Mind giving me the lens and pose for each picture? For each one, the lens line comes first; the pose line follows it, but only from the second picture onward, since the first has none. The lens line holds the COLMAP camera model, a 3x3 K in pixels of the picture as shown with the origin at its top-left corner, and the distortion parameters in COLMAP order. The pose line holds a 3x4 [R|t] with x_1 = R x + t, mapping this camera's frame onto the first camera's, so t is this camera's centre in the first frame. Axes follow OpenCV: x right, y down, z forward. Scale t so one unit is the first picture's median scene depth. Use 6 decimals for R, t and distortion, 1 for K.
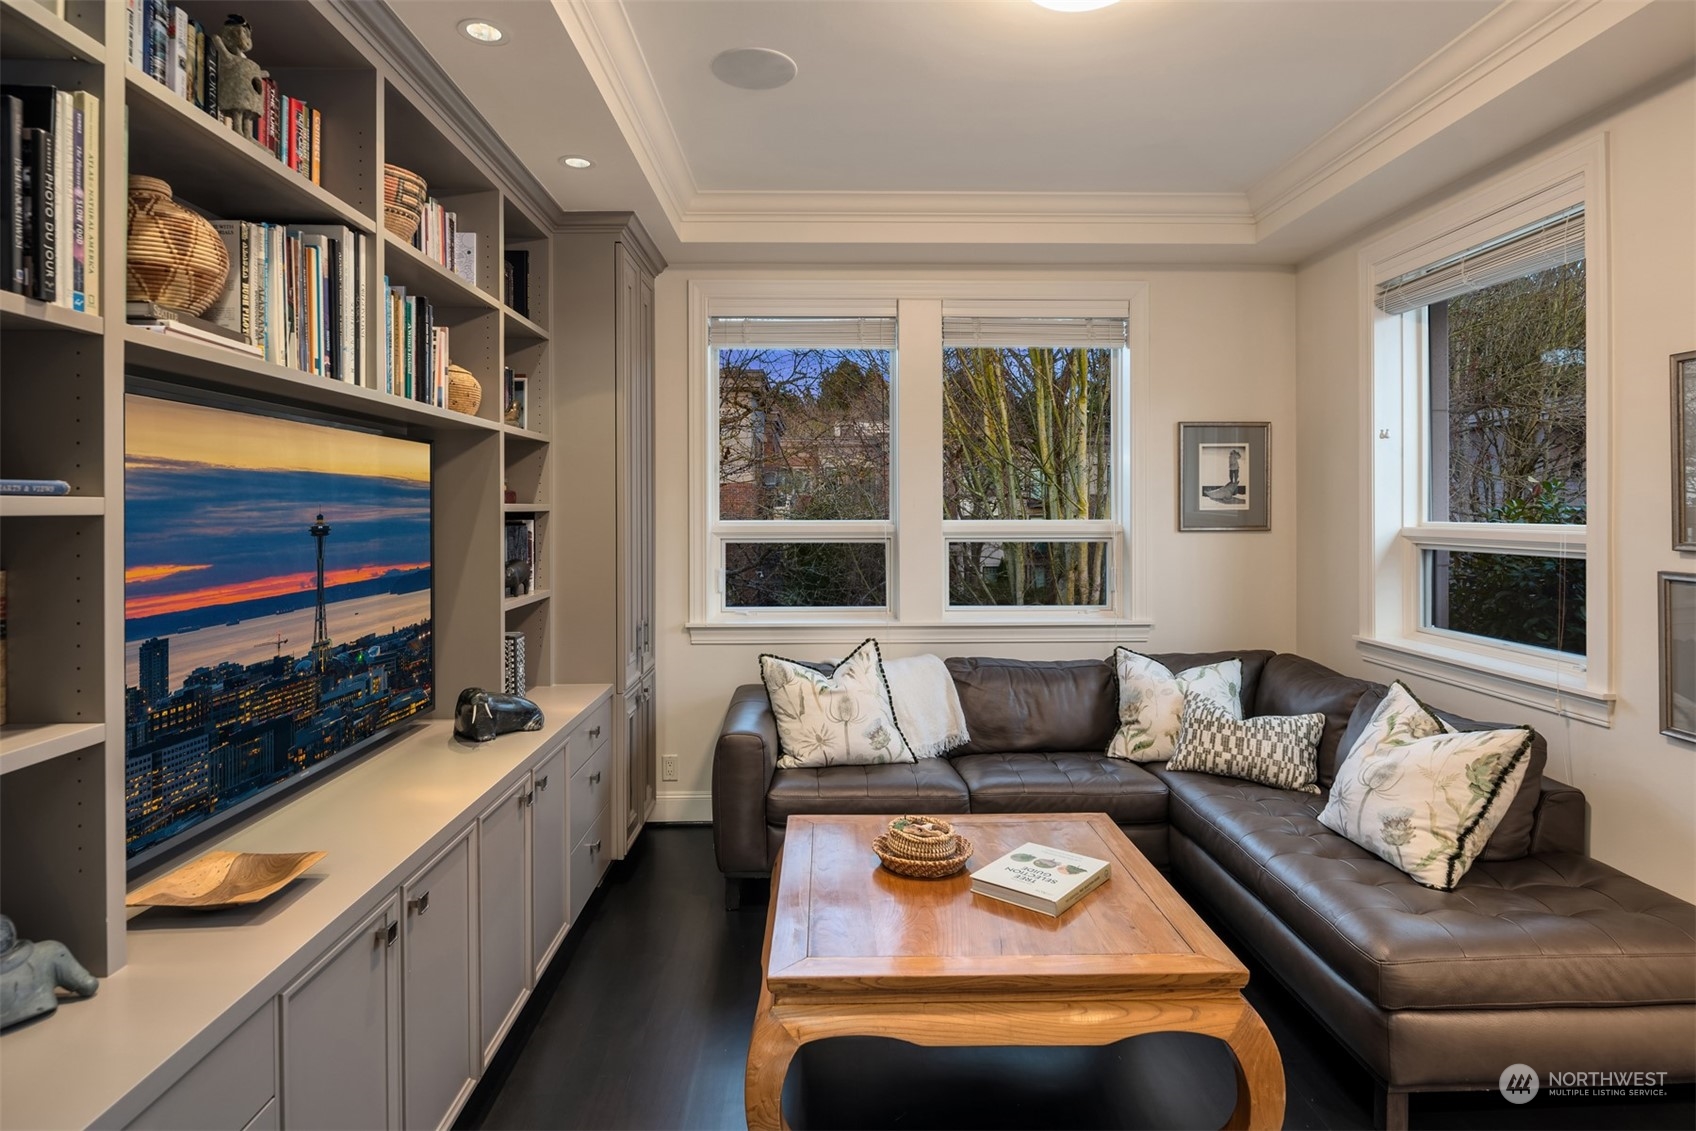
lens RADIAL K [[928.6, 0, 856.4], [0, 928.6, 511.1], [0, 0, 1]] dist [0.002282, -0.007580]
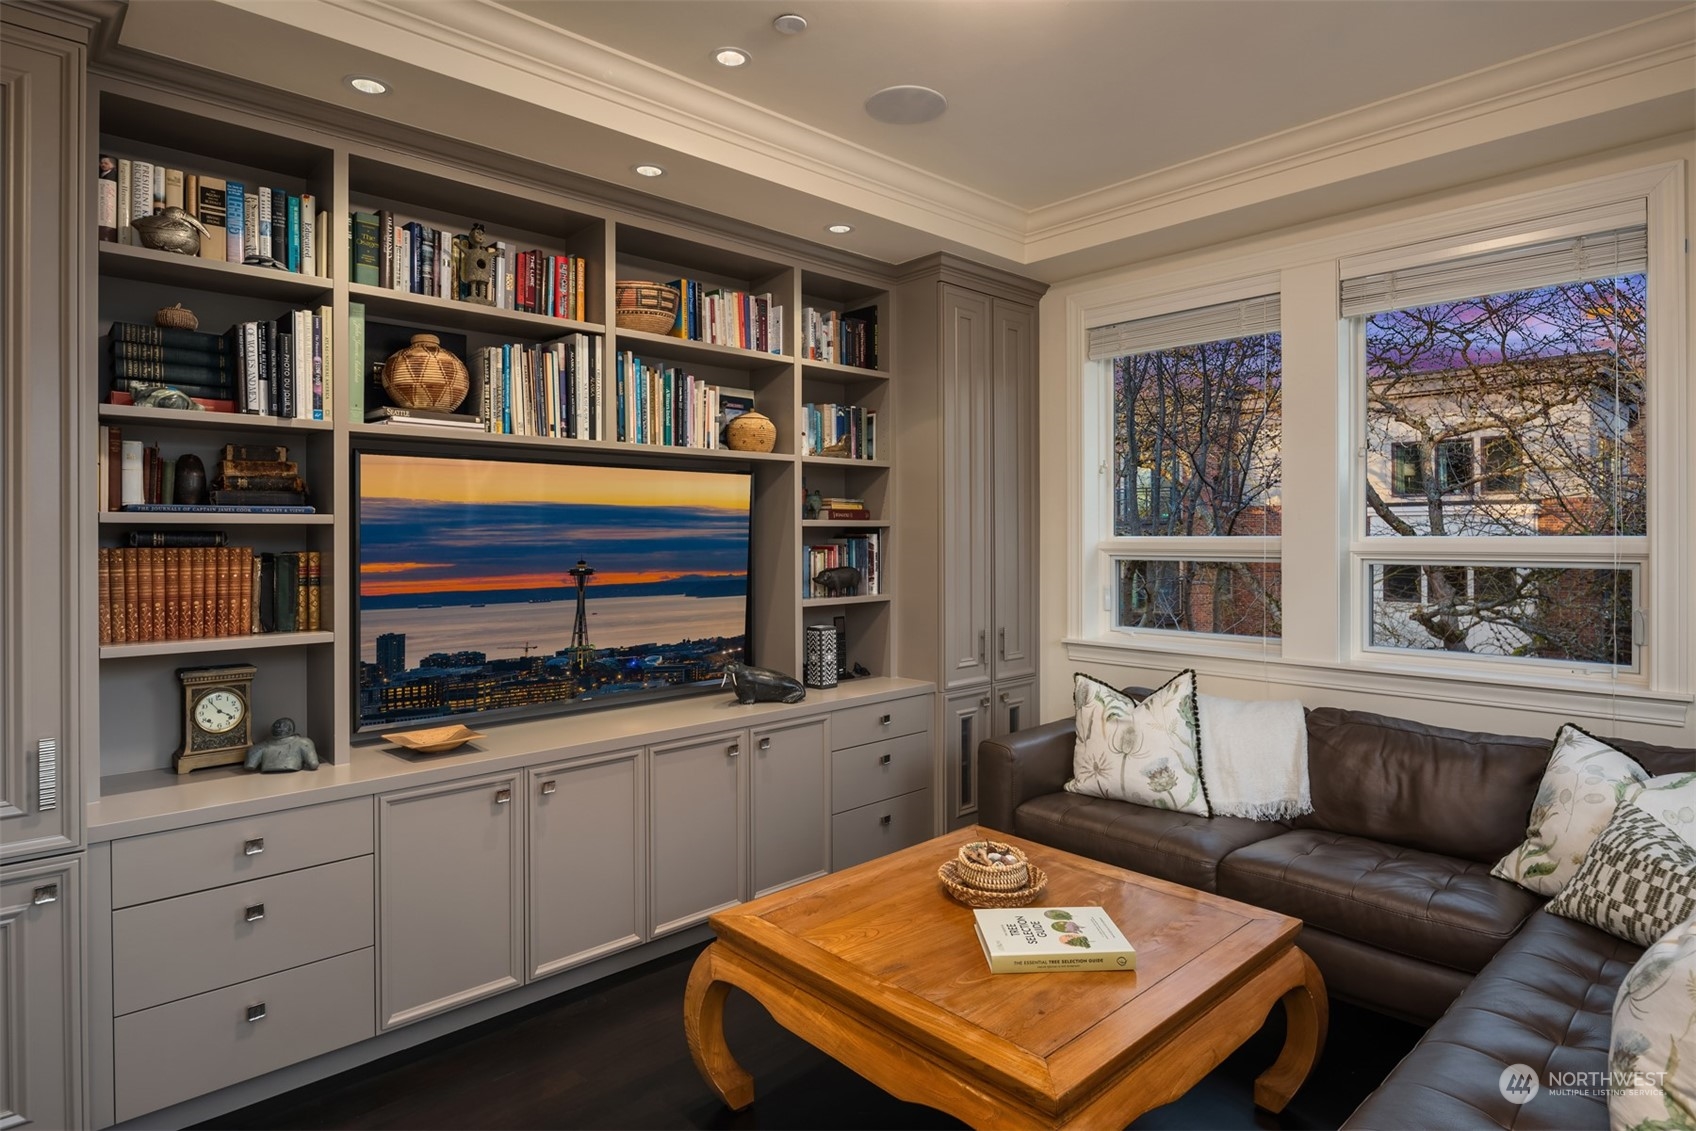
lens RADIAL K [[928.6, 0, 862.1], [0, 928.6, 535.6], [0, 0, 1]] dist [0.002282, -0.007580]
pose [[0.667940, -0.000750, -0.744215, 0.511443], [0.001355, 0.999999, 0.000208, 0.011033], [0.744214, -0.001147, 0.667940, 0.201660]]
